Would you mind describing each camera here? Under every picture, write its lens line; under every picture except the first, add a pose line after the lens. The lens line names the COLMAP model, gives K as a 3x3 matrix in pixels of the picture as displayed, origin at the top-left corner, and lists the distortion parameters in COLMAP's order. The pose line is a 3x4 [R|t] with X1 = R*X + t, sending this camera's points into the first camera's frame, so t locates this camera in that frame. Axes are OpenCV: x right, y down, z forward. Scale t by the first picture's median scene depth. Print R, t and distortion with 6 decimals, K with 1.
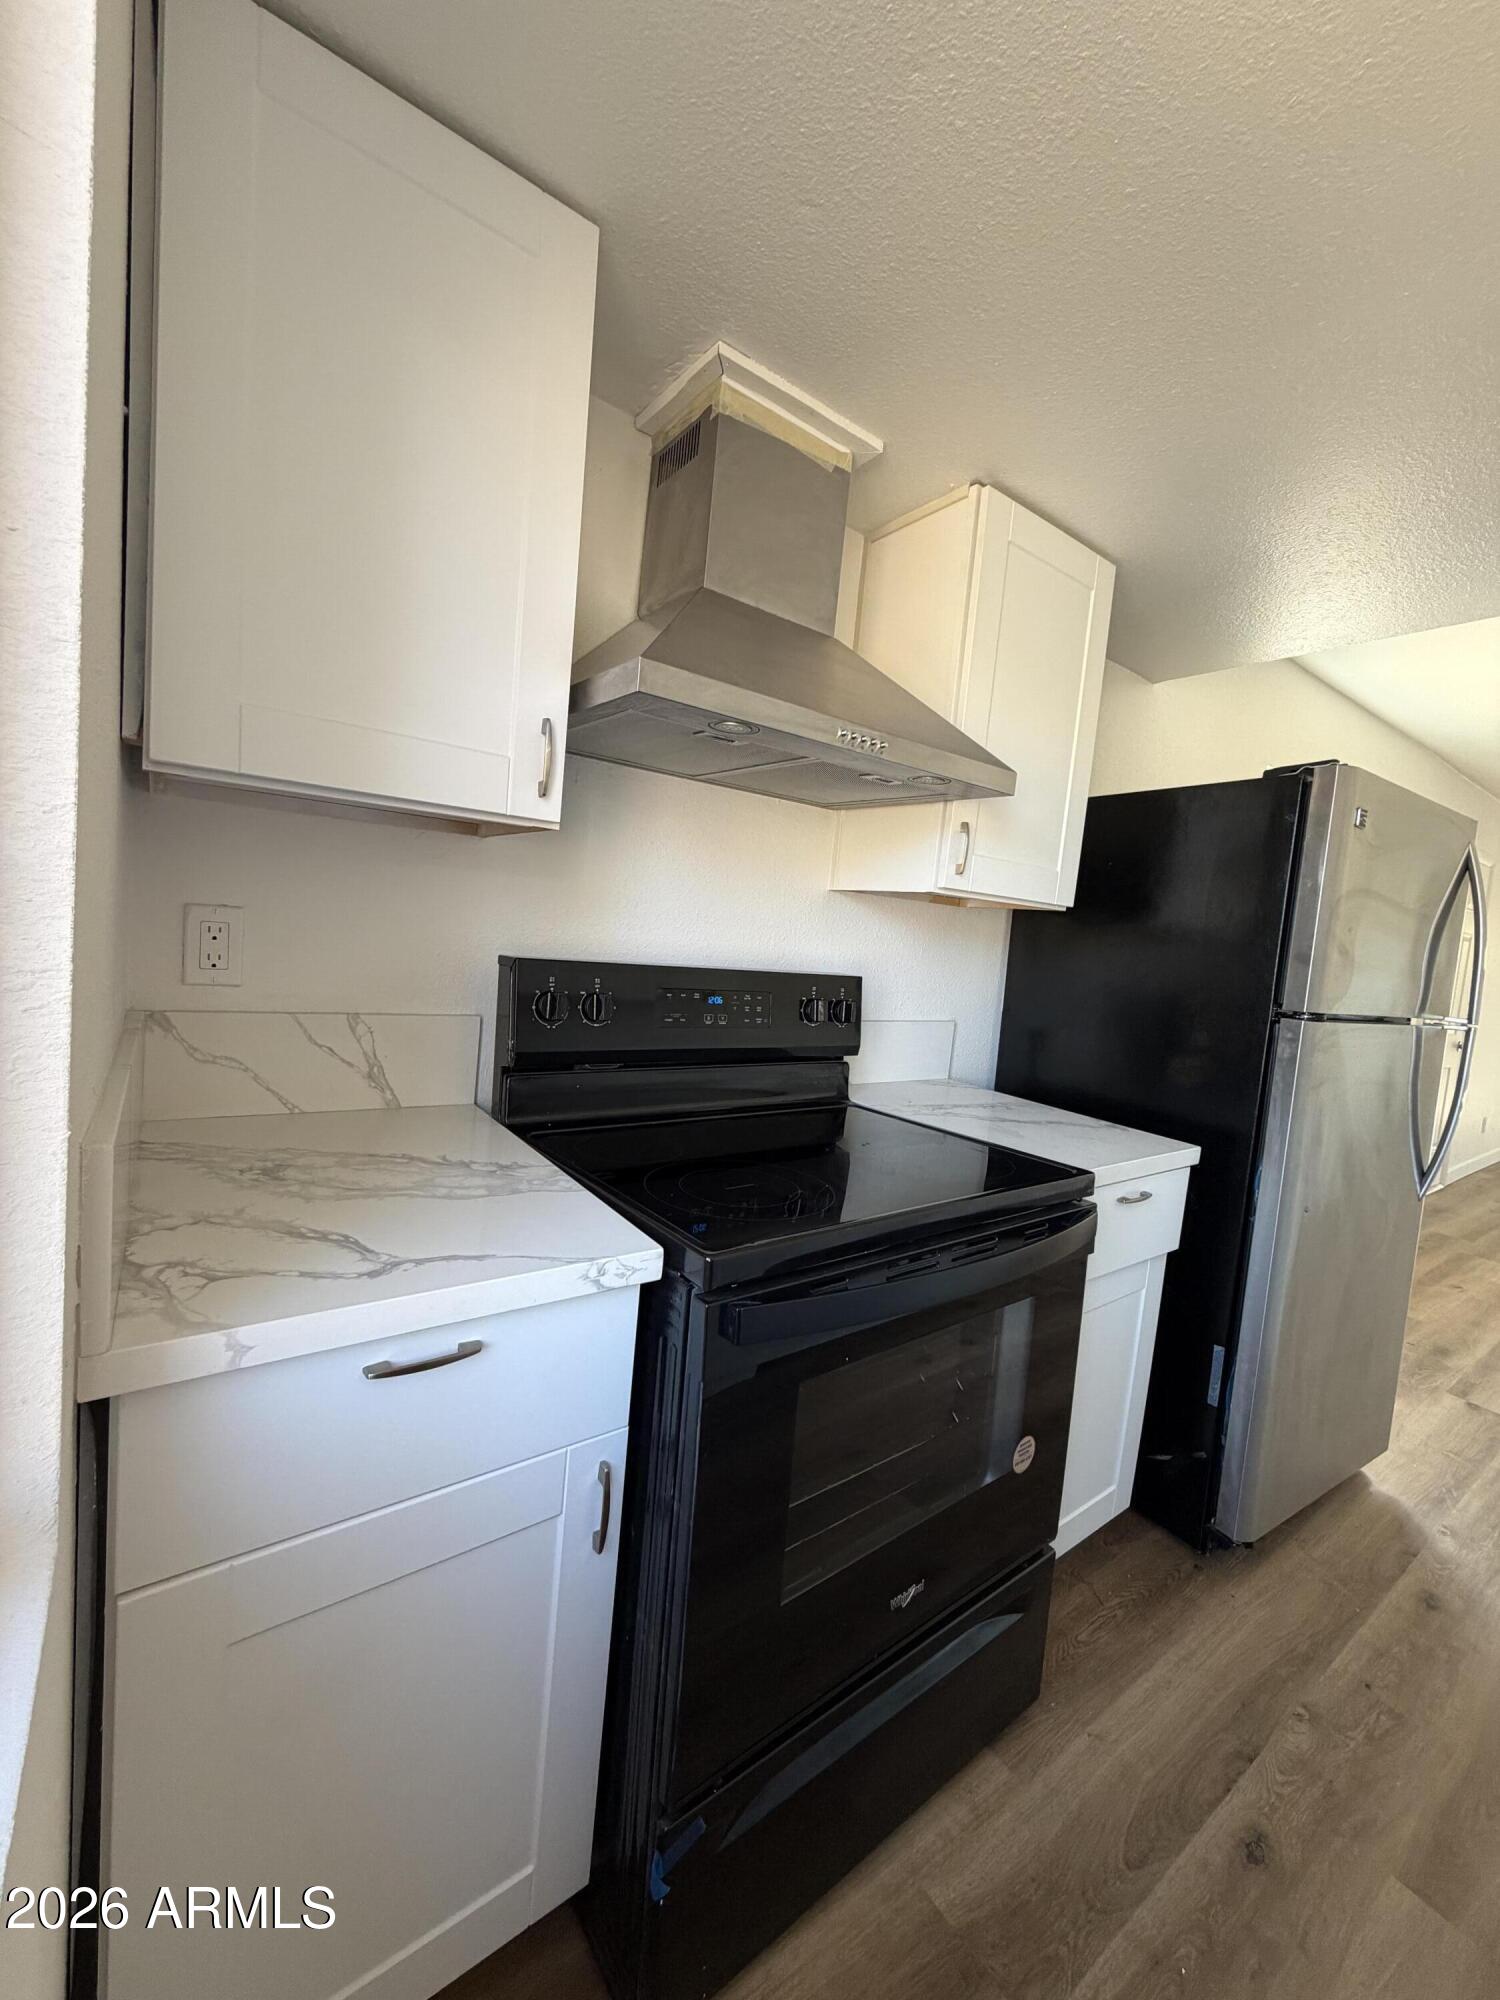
lens RADIAL K [[798.4, 0, 752.0], [0, 798.4, 998.2], [0, 0, 1]] dist [-0.000496, 0.000842]
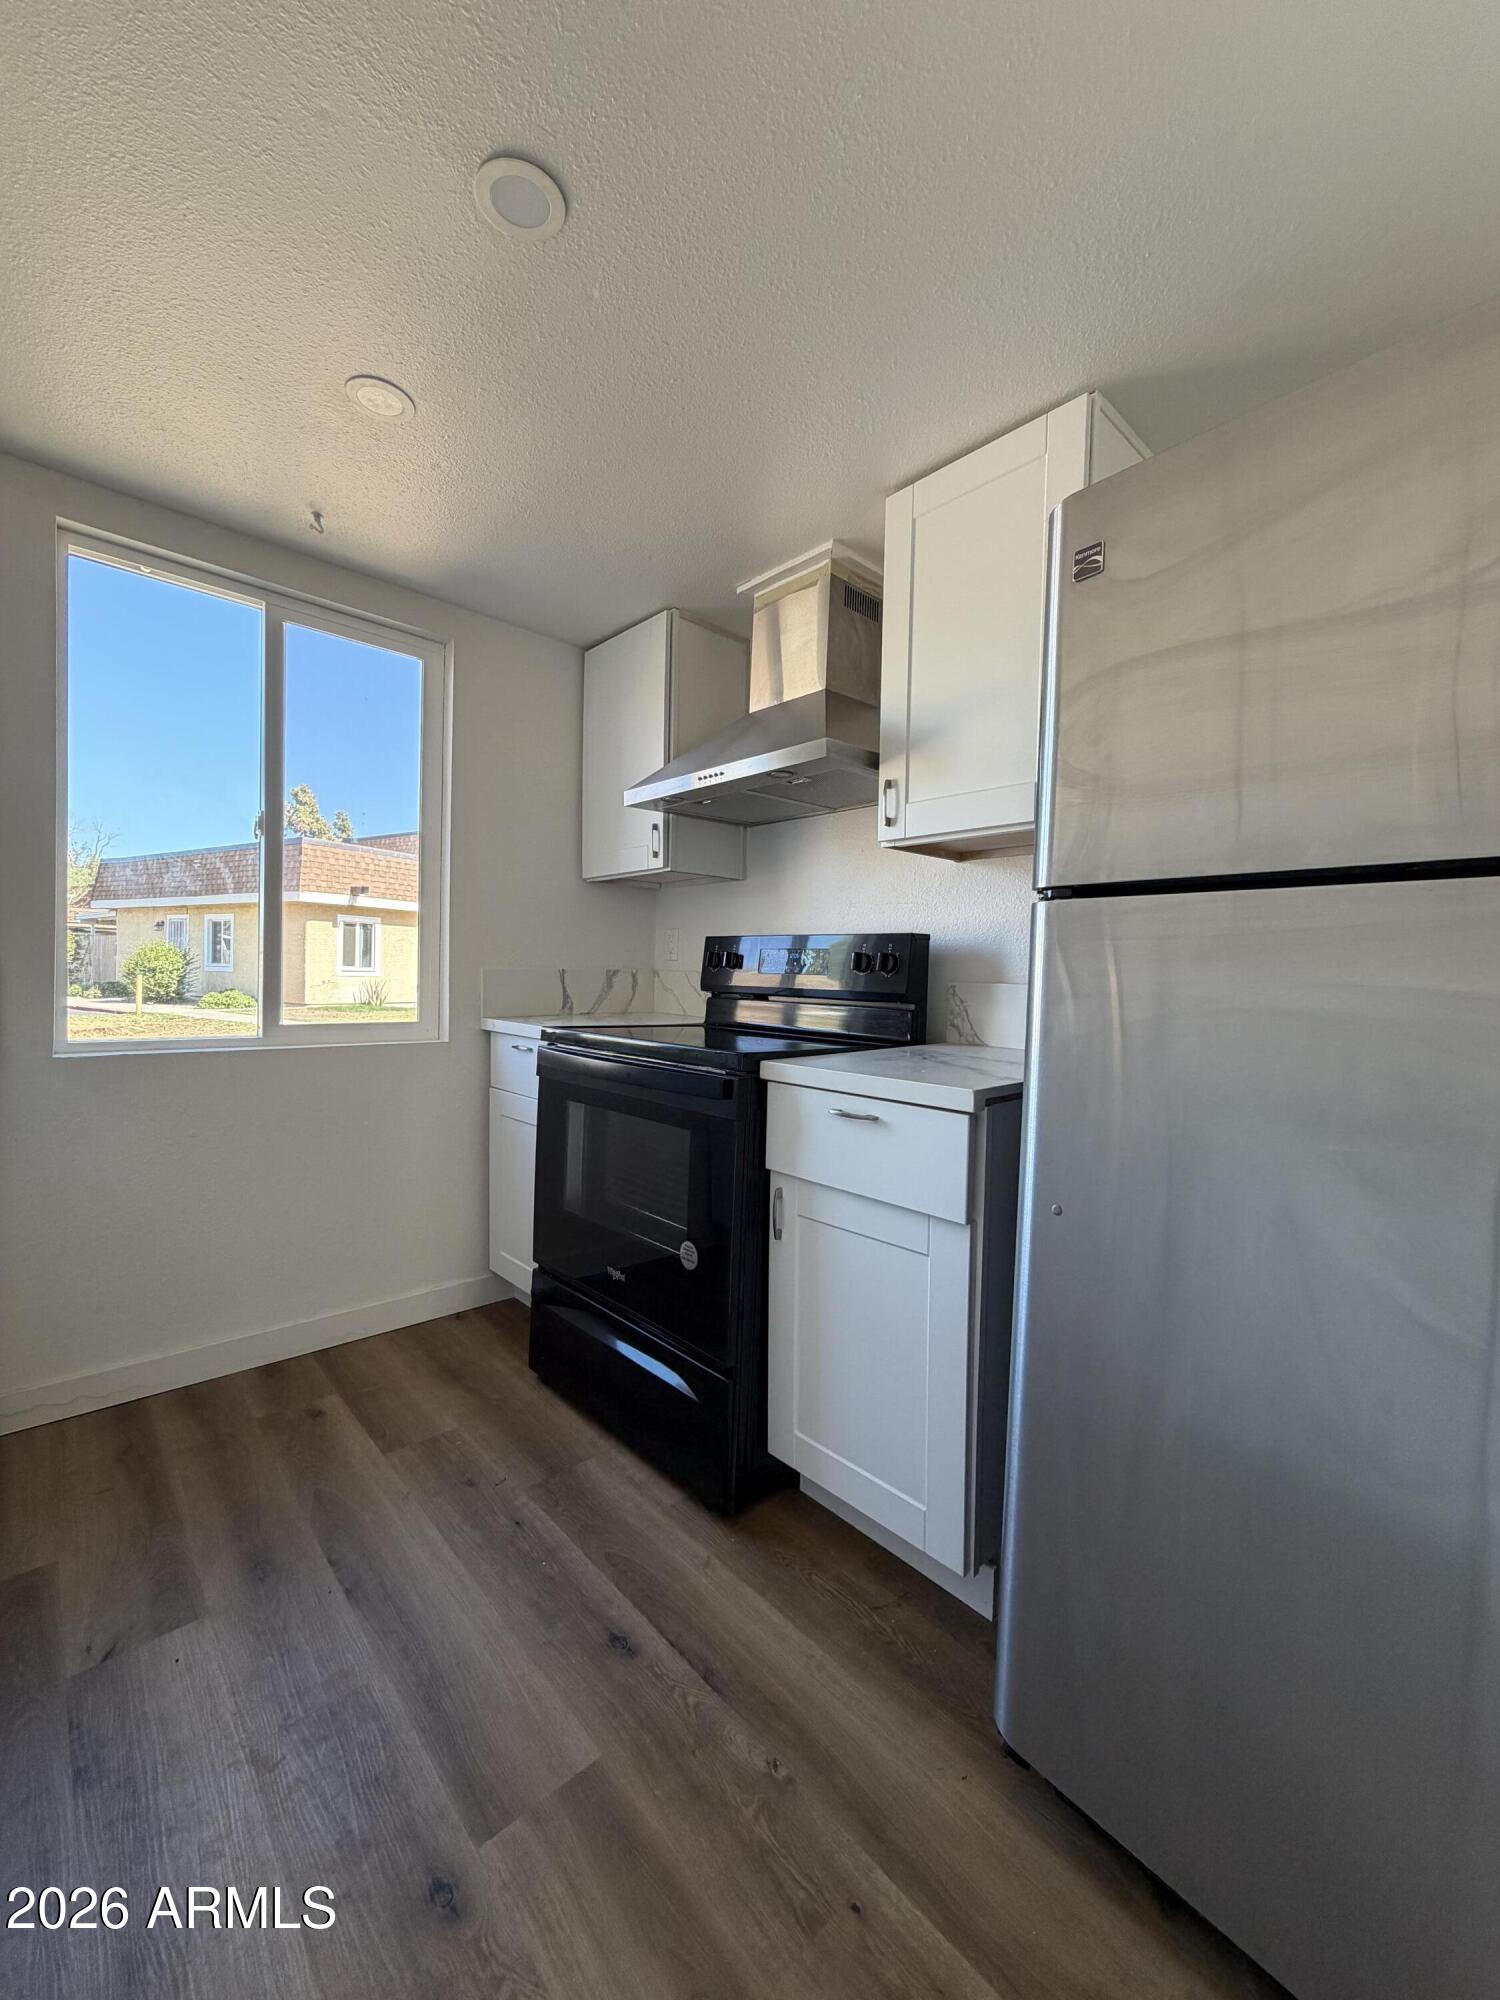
lens RADIAL K [[798.4, 0, 748.0], [0, 798.4, 994.1], [0, 0, 1]] dist [-0.000496, 0.000842]
pose [[0.113103, -0.056664, -0.991966, 1.272862], [-0.096226, 0.993055, -0.067698, 0.164713], [0.988913, 0.103110, 0.106865, 0.683182]]
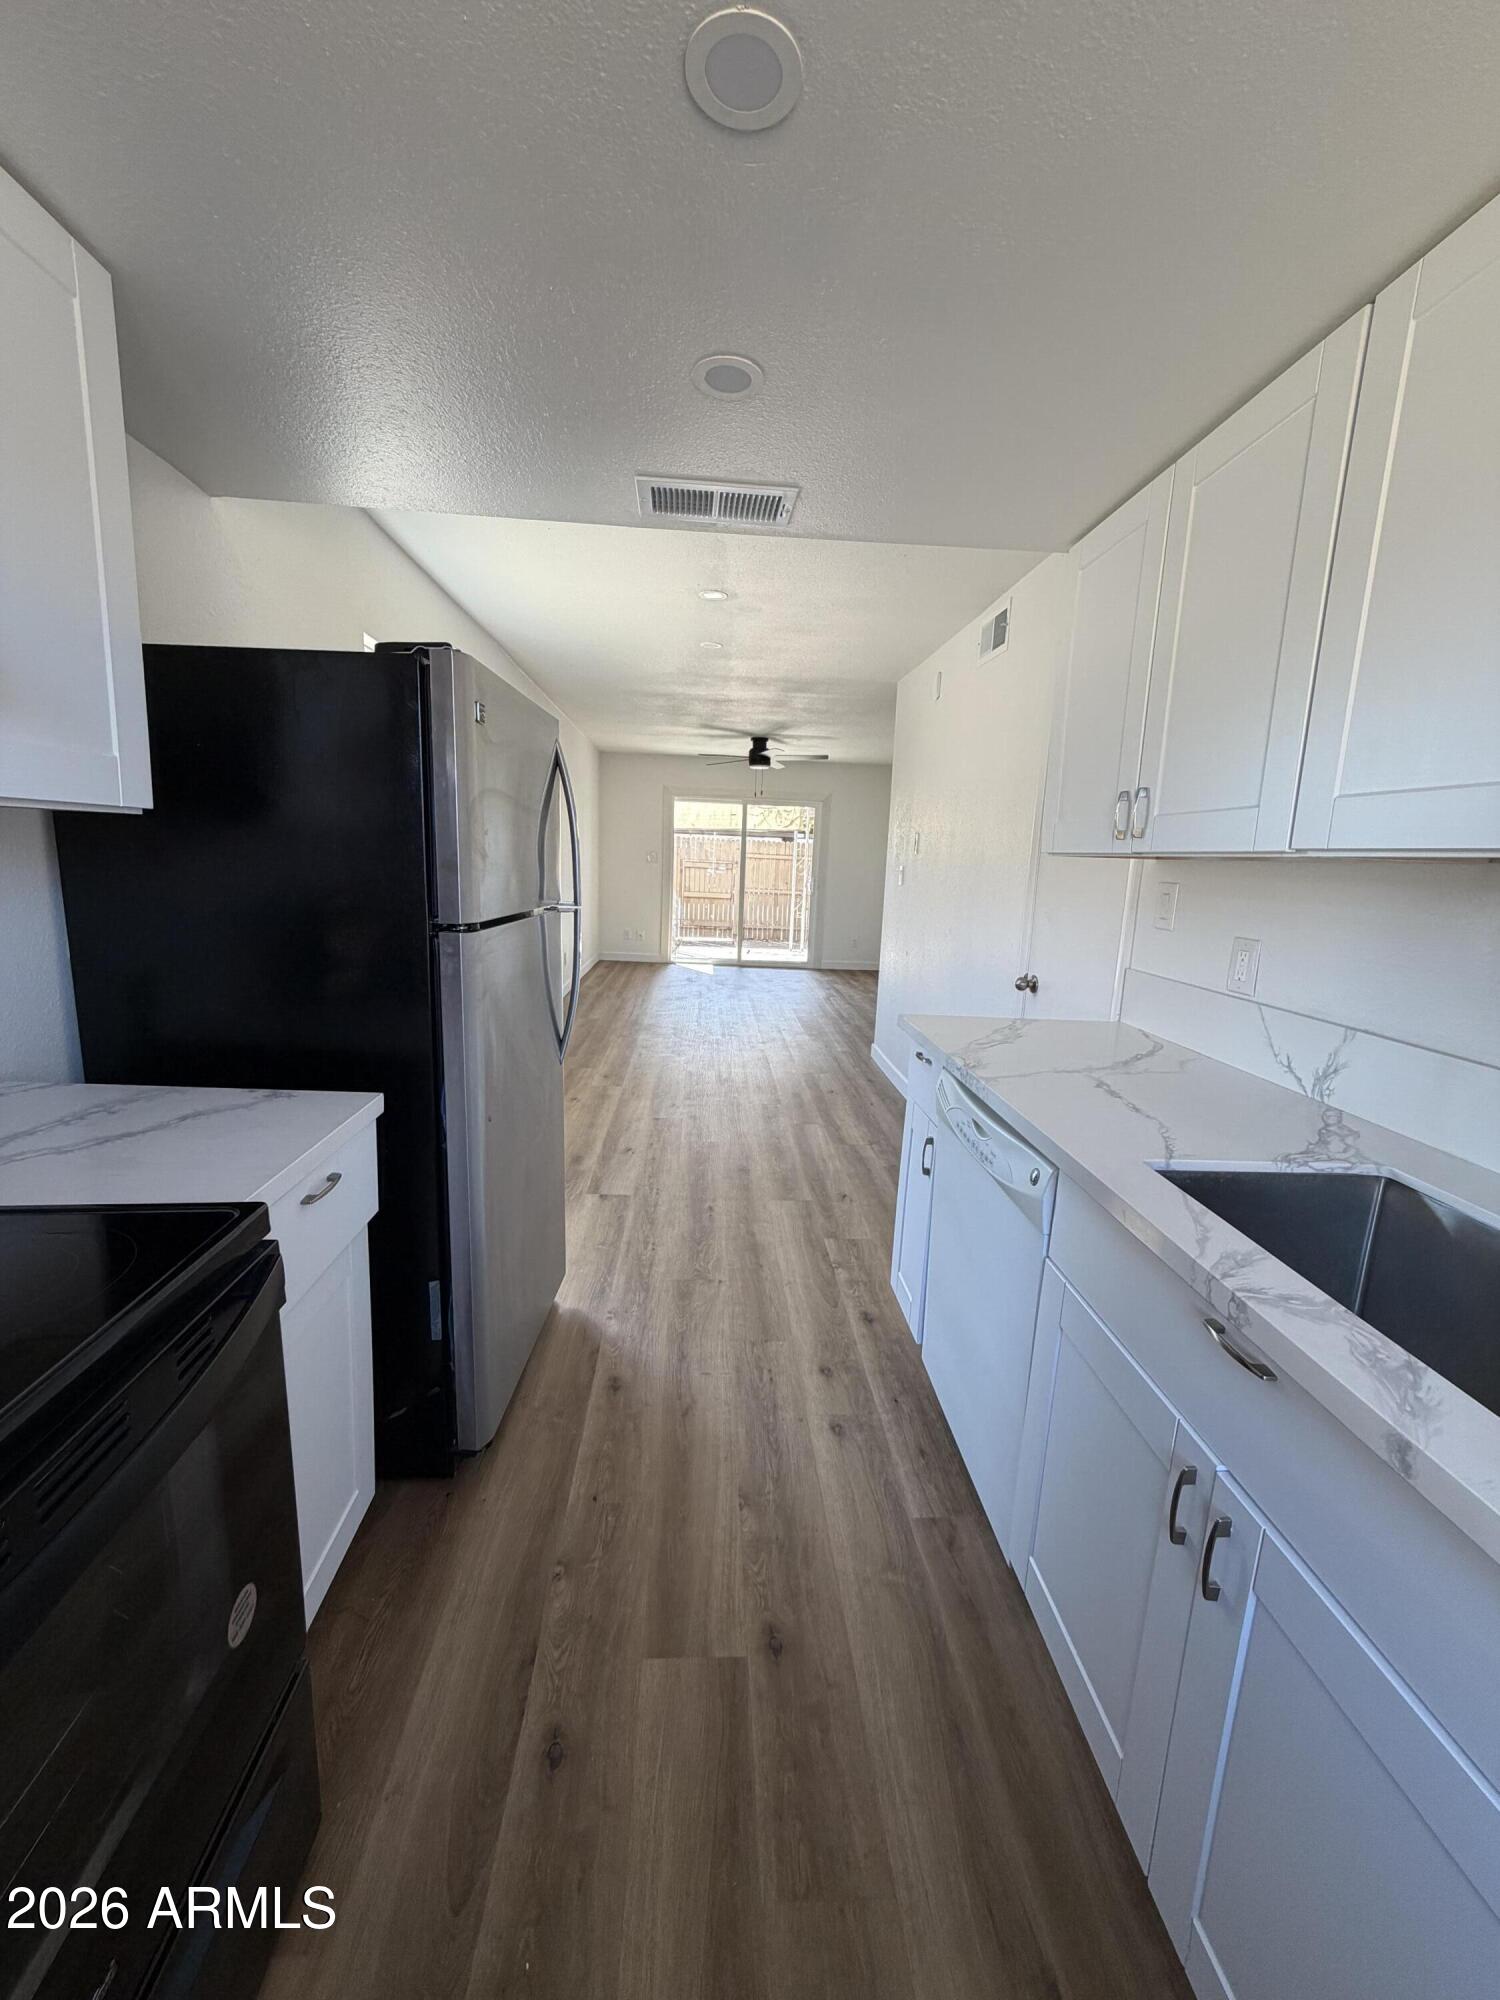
lens RADIAL K [[798.4, 0, 751.1], [0, 798.4, 997.6], [0, 0, 1]] dist [-0.000496, 0.000842]
pose [[0.540929, -0.211122, 0.814139, 0.090075], [0.071287, 0.976008, 0.205734, -0.065988], [-0.838041, -0.053250, 0.543002, 0.191805]]
